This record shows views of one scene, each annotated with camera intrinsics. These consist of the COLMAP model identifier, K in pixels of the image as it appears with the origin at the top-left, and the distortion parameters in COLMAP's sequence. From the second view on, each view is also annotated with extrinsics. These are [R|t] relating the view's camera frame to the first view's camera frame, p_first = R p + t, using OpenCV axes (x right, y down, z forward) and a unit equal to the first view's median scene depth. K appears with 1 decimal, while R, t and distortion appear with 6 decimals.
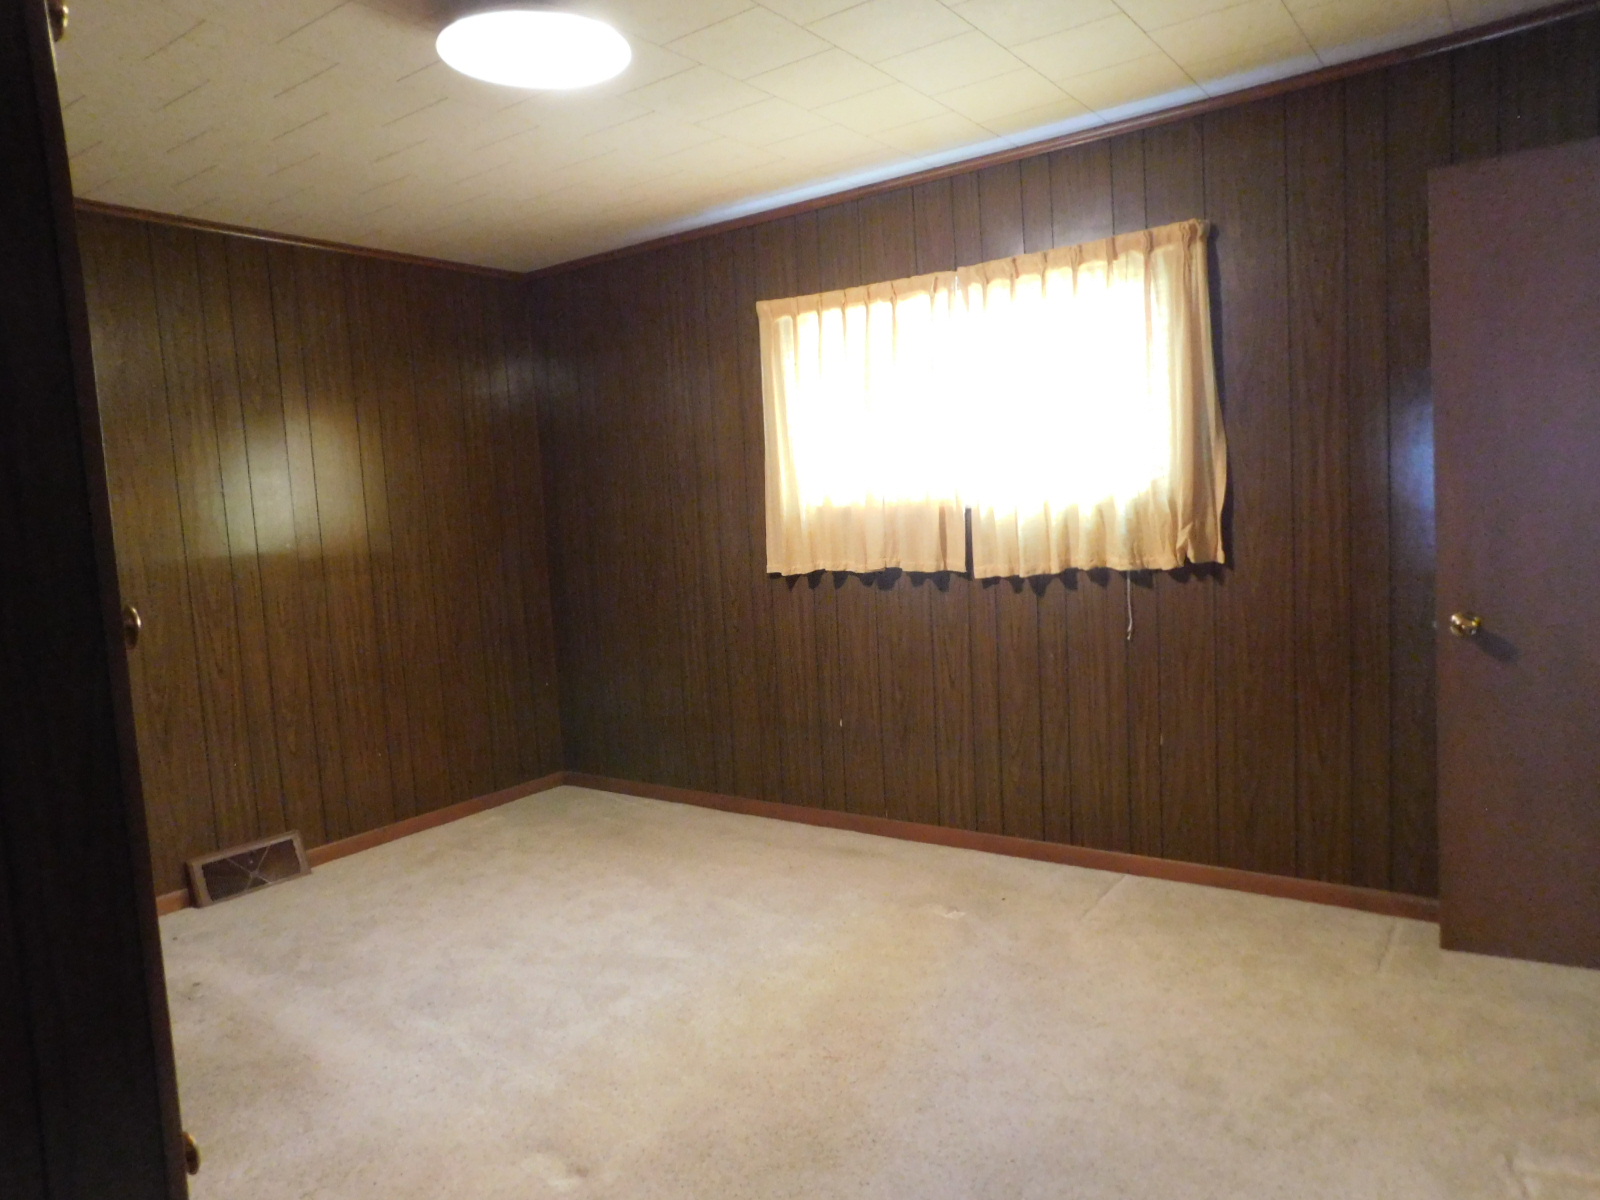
lens RADIAL K [[1048.3, 0, 807.3], [0, 1048.3, 599.0], [0, 0, 1]] dist [-0.072759, 0.057972]
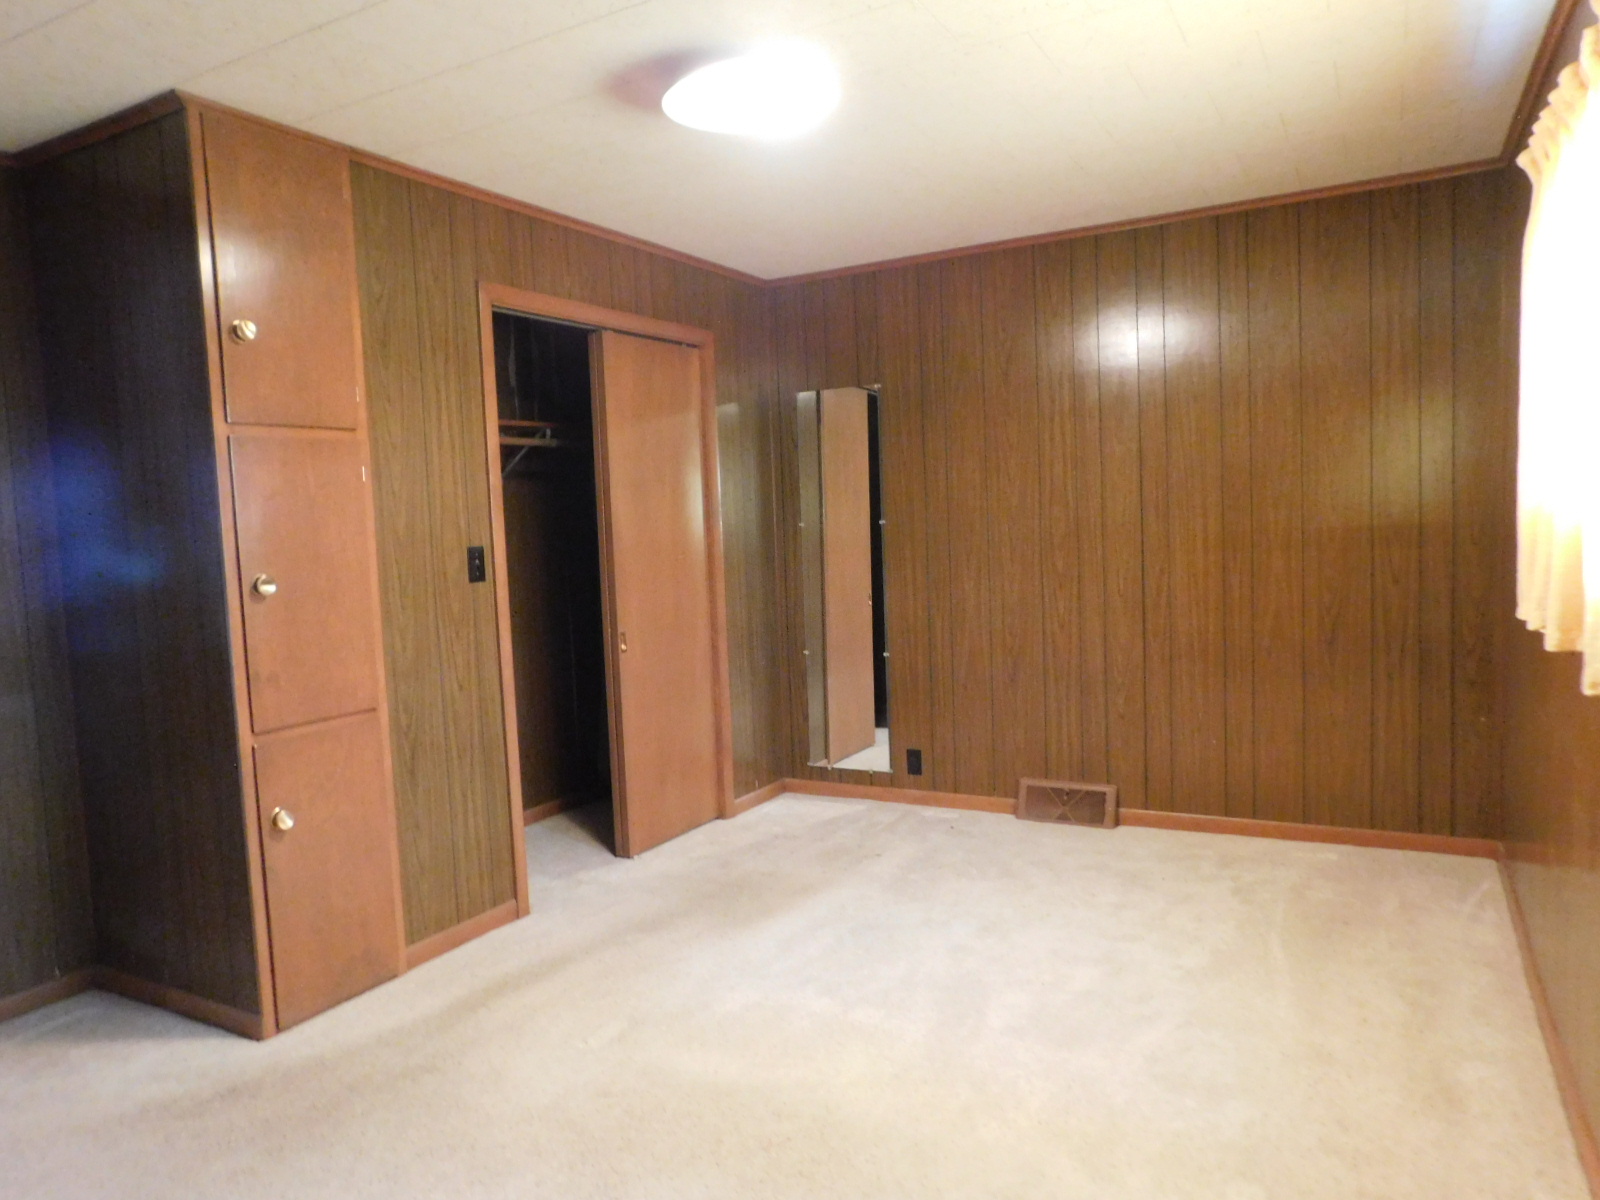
lens RADIAL K [[1048.3, 0, 807.3], [0, 1048.3, 599.0], [0, 0, 1]] dist [-0.072759, 0.057972]
pose [[0.107072, 0.124735, -0.986396, 0.518034], [-0.052050, 0.991442, 0.119723, -0.082738], [0.992888, 0.038523, 0.112648, 0.556791]]
